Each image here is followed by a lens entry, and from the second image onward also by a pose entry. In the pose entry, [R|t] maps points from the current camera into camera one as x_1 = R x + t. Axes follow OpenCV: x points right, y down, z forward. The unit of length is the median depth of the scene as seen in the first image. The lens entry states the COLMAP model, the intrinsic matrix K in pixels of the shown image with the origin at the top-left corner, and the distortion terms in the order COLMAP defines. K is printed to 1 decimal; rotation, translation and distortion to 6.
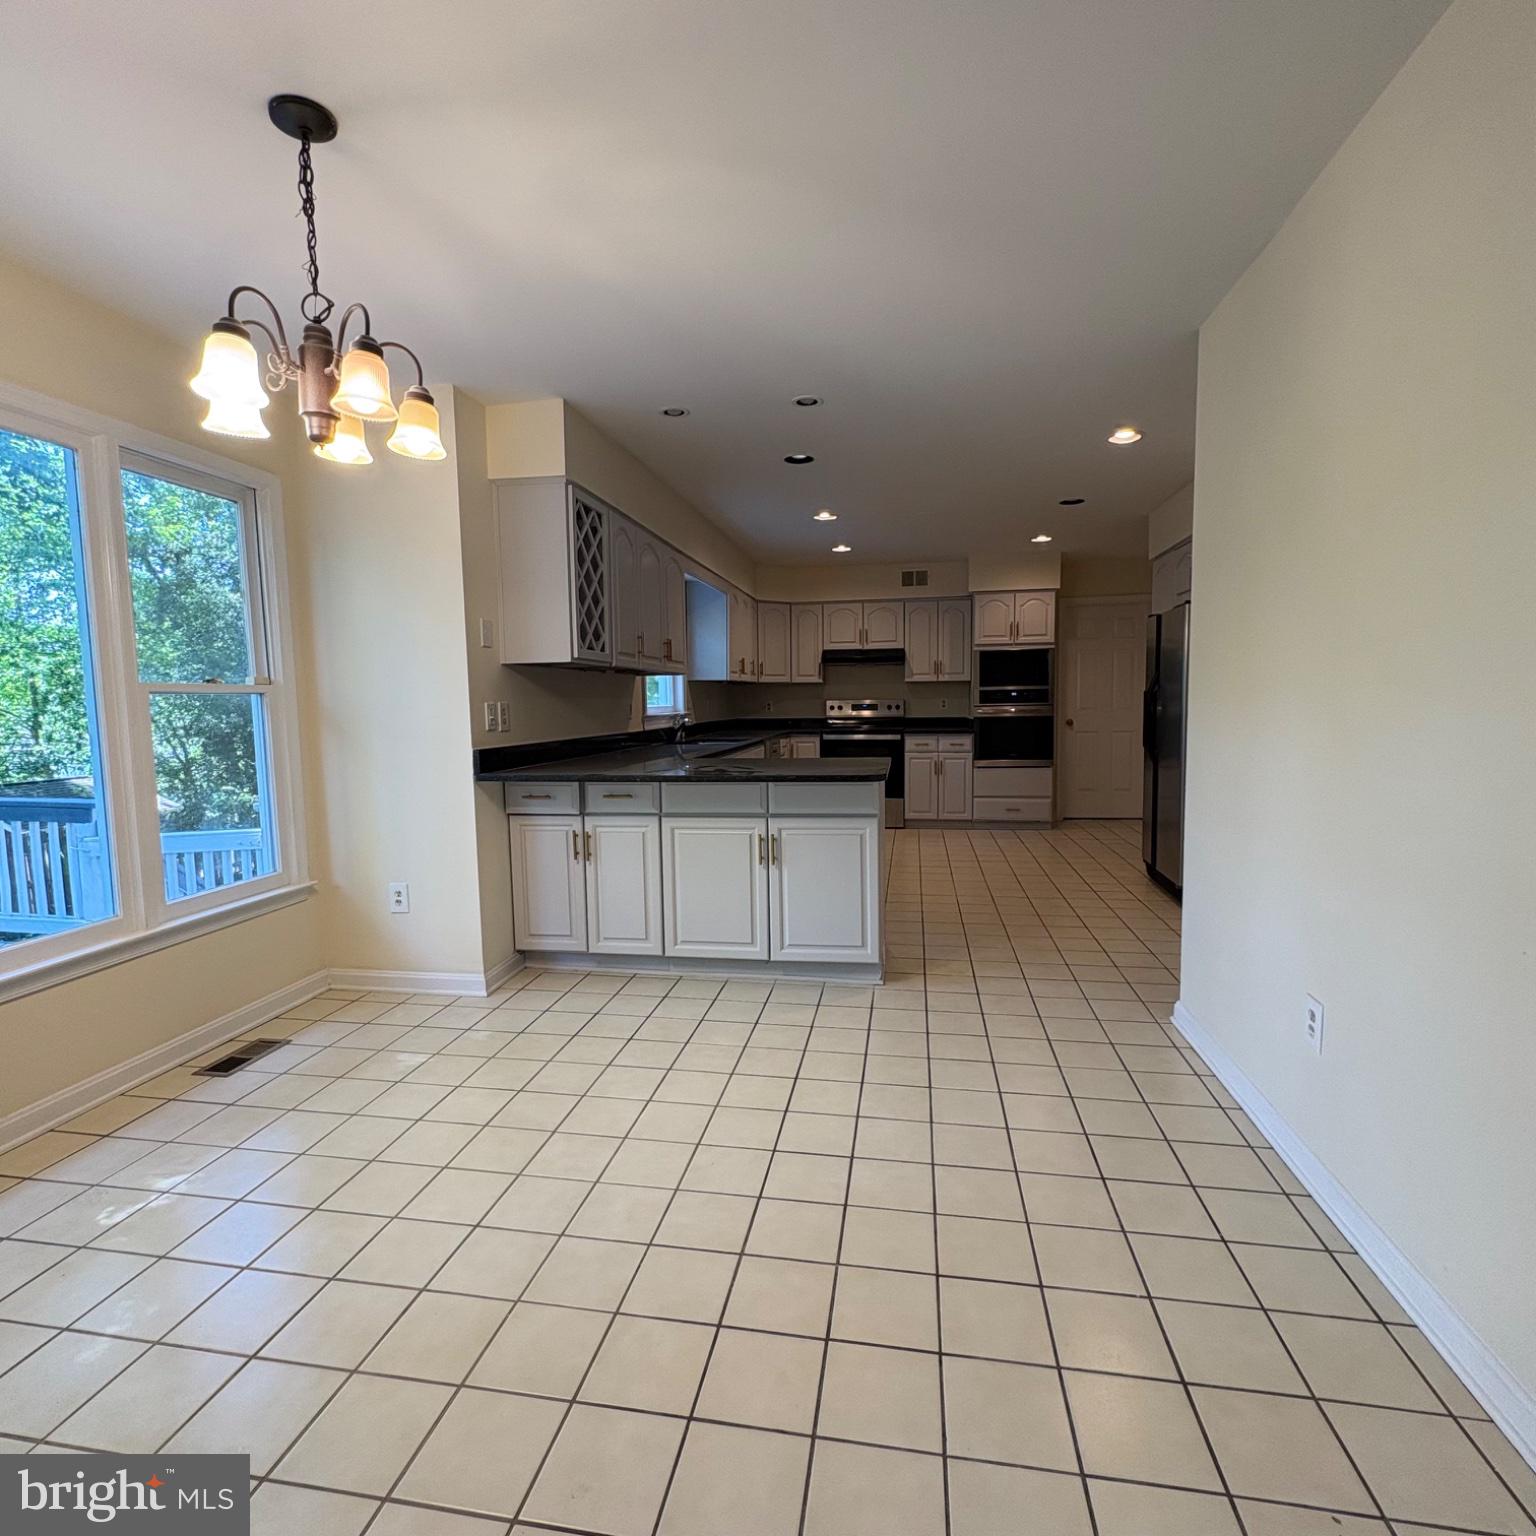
lens RADIAL K [[819.8, 0, 768.4], [0, 819.8, 762.9], [0, 0, 1]] dist [0.001244, 0.000112]
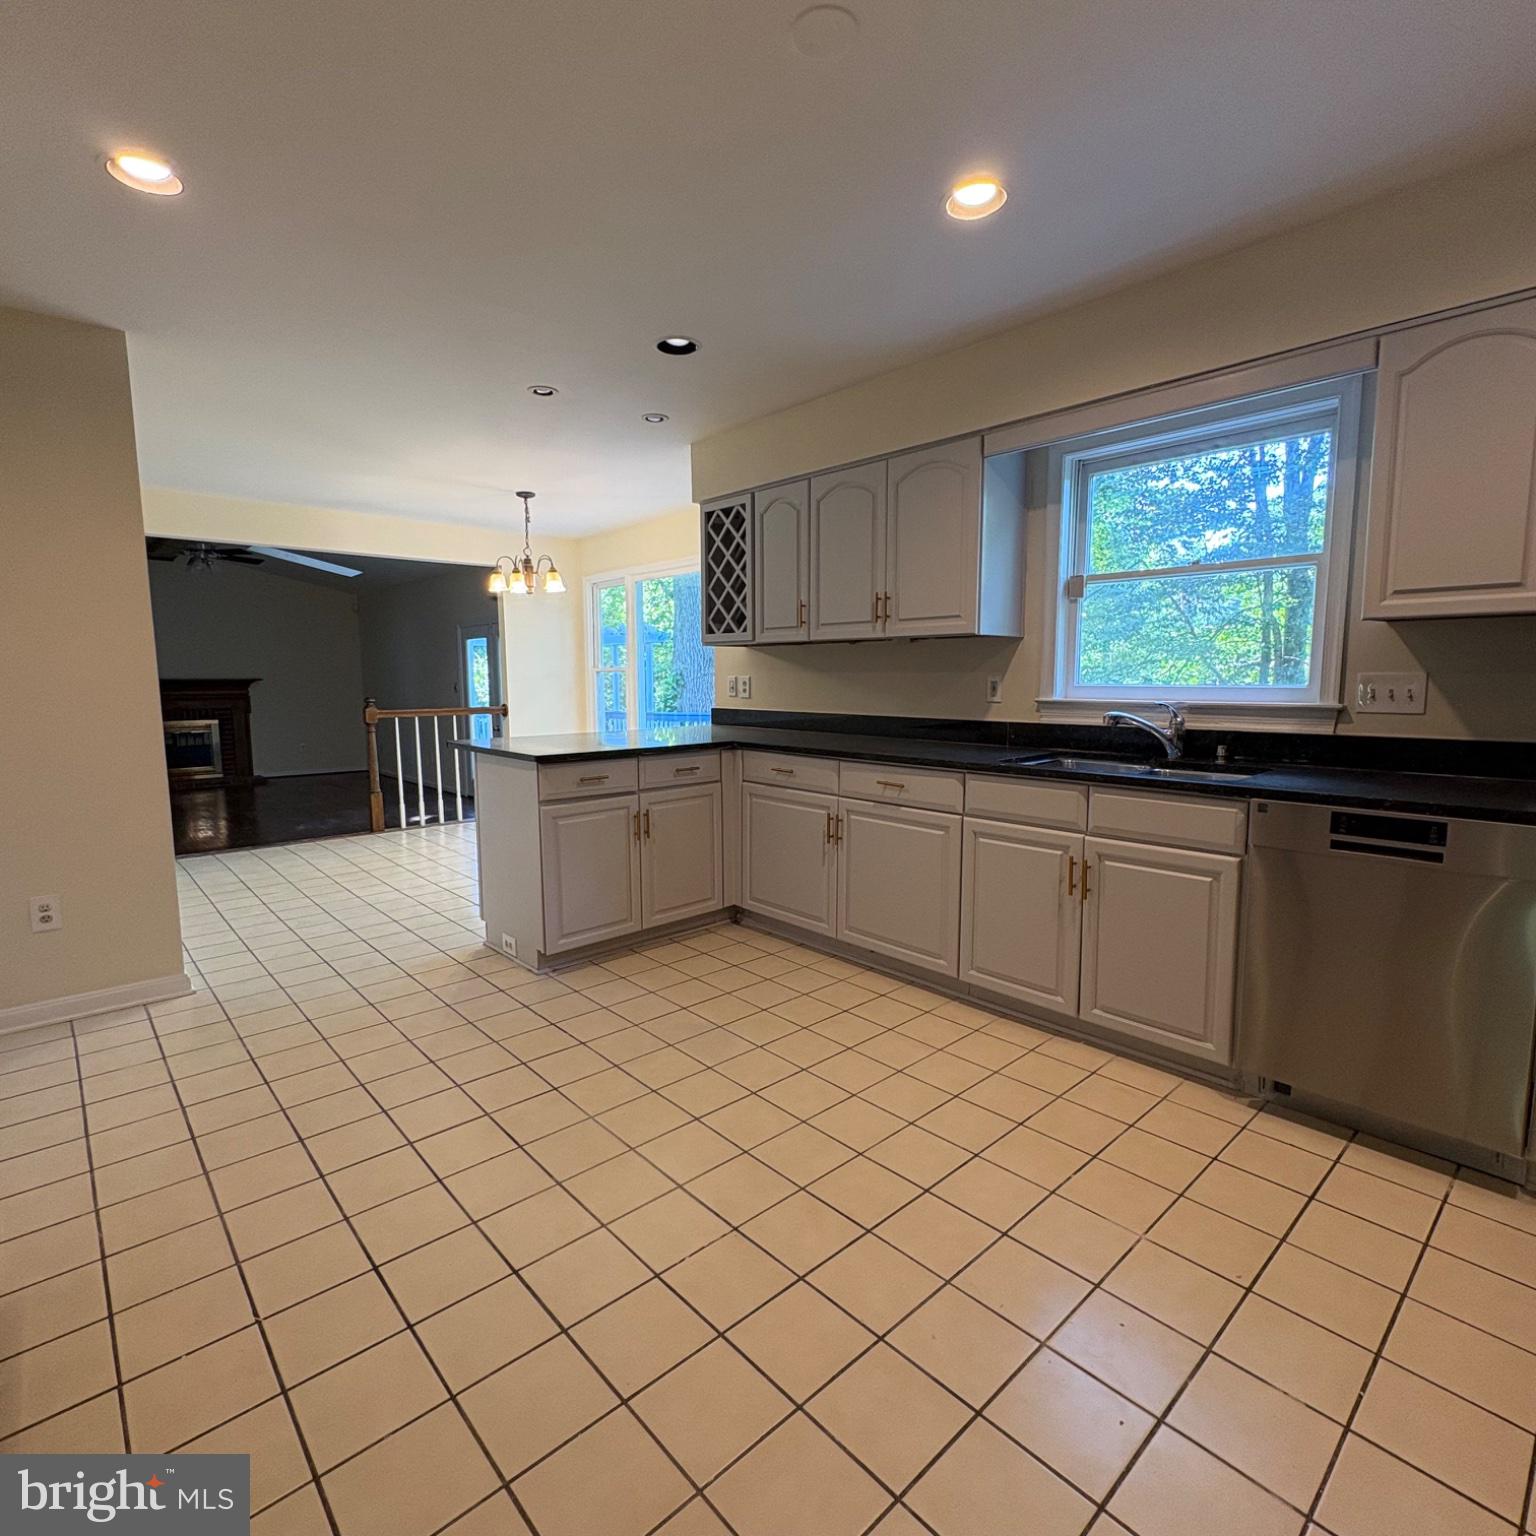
lens RADIAL K [[819.8, 0, 768.4], [0, 819.8, 762.9], [0, 0, 1]] dist [0.001244, 0.000112]
pose [[-0.613505, 0.101229, -0.783176, 0.341932], [-0.045704, 0.985536, 0.163187, -0.075012], [0.788367, 0.135911, -0.600005, 0.893784]]
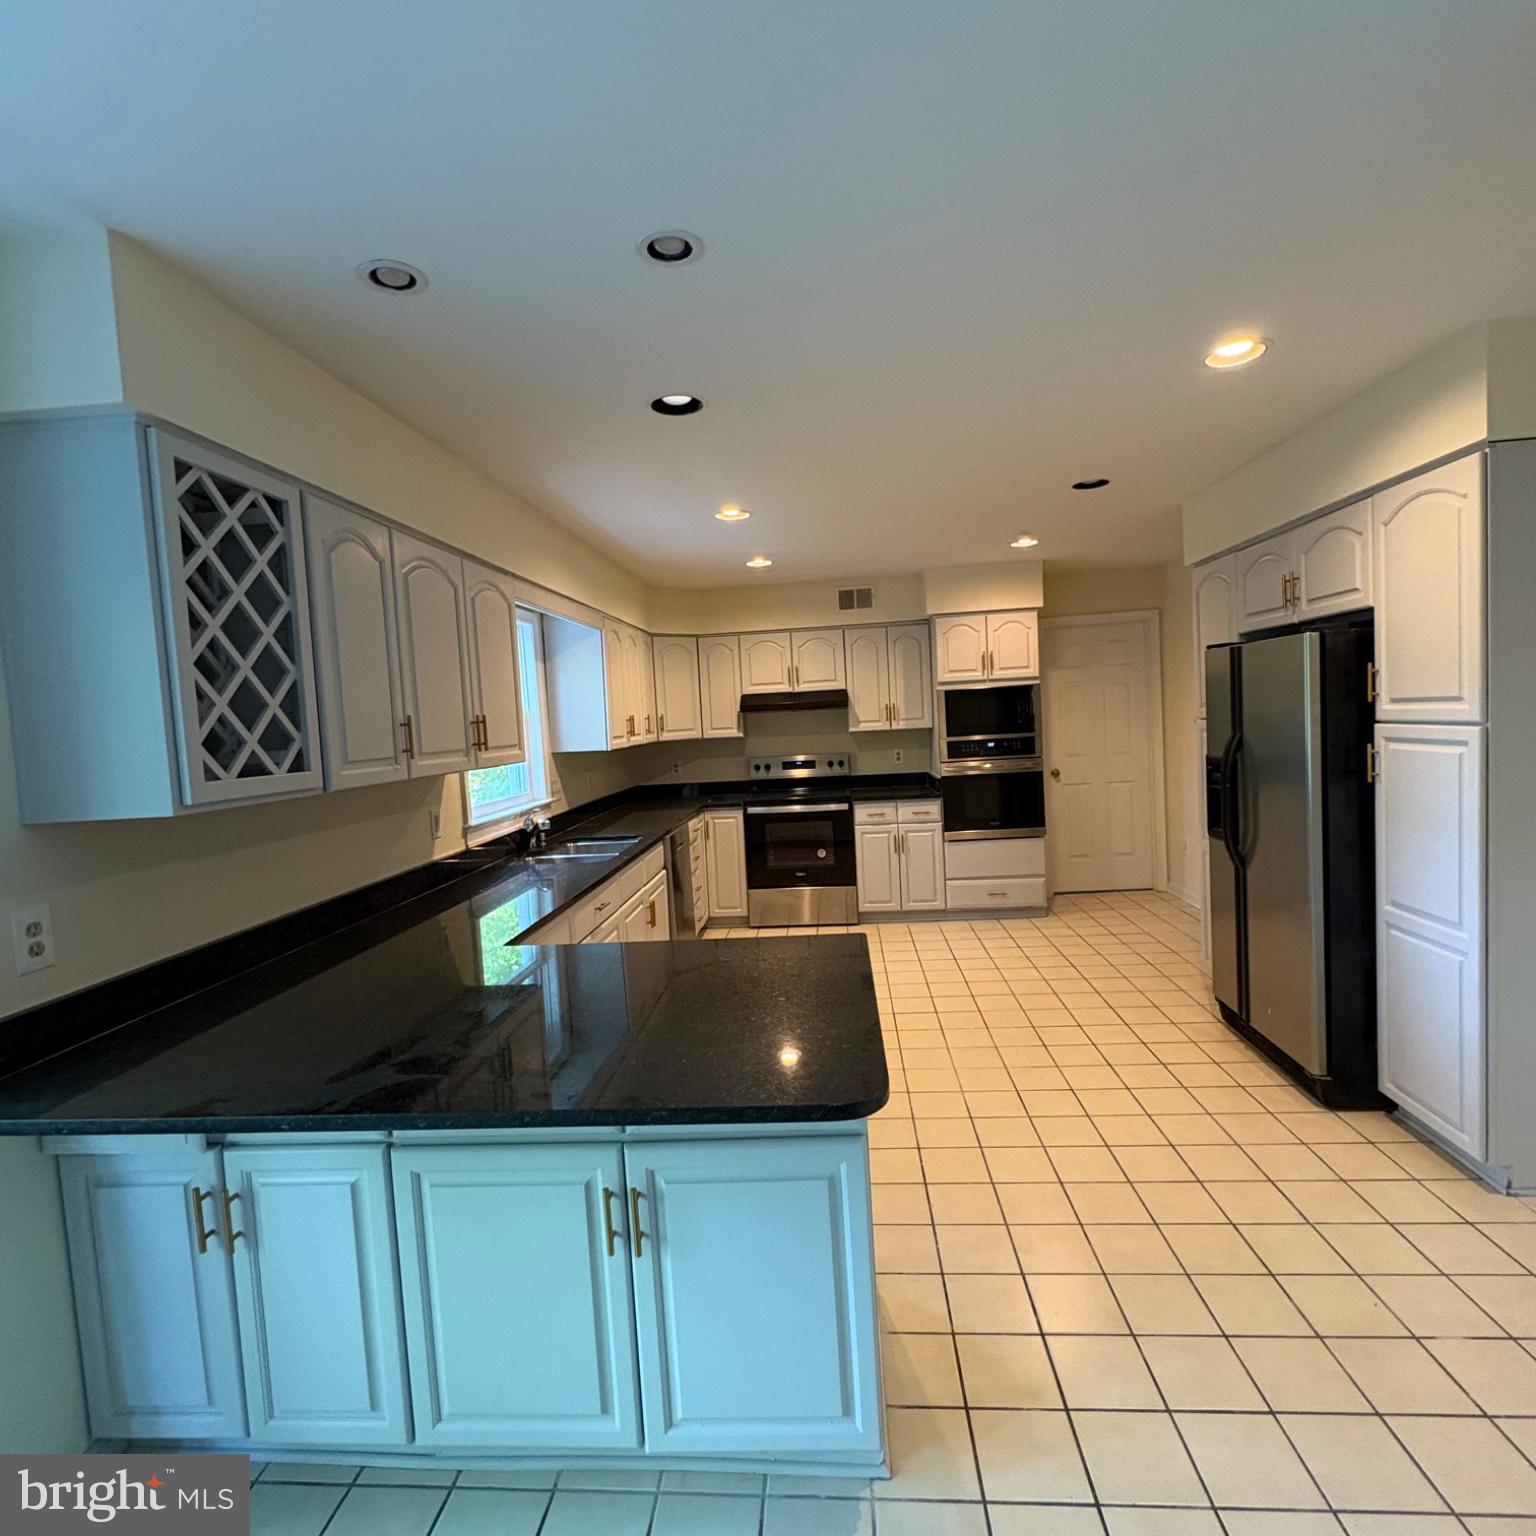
lens RADIAL K [[819.8, 0, 768.4], [0, 819.8, 762.9], [0, 0, 1]] dist [0.001244, 0.000112]
pose [[0.995089, -0.046939, 0.087142, 0.022808], [0.048853, 0.998606, -0.019963, -0.060830], [-0.086083, 0.024122, 0.995996, 0.247444]]
